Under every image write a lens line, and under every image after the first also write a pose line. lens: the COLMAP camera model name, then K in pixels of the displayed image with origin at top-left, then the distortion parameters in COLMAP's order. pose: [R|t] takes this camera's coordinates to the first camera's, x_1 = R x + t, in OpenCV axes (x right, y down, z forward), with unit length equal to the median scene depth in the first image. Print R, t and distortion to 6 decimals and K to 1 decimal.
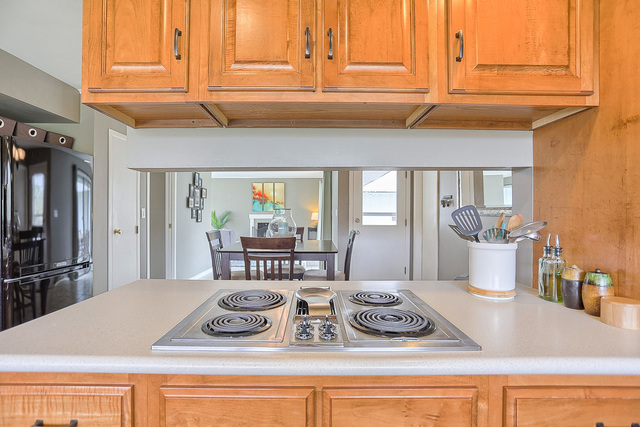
lens RADIAL K [[270.8, 0, 320.0], [0, 270.8, 213.5], [0, 0, 1]] dist [-0.051250, 0.017363]
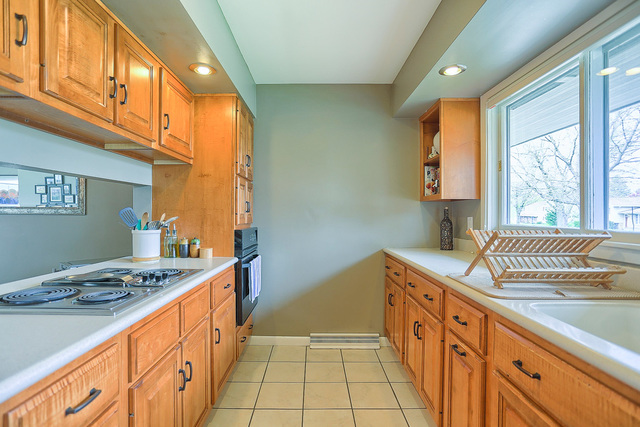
lens RADIAL K [[308.9, 0, 306.9], [0, 308.9, 212.8], [0, 0, 1]] dist [-0.065159, 0.030849]
pose [[0.004921, -0.001835, 0.999986, -1.496847], [0.001889, 0.999997, 0.001825, -0.004585], [-0.999986, 0.001880, 0.004924, 0.010870]]
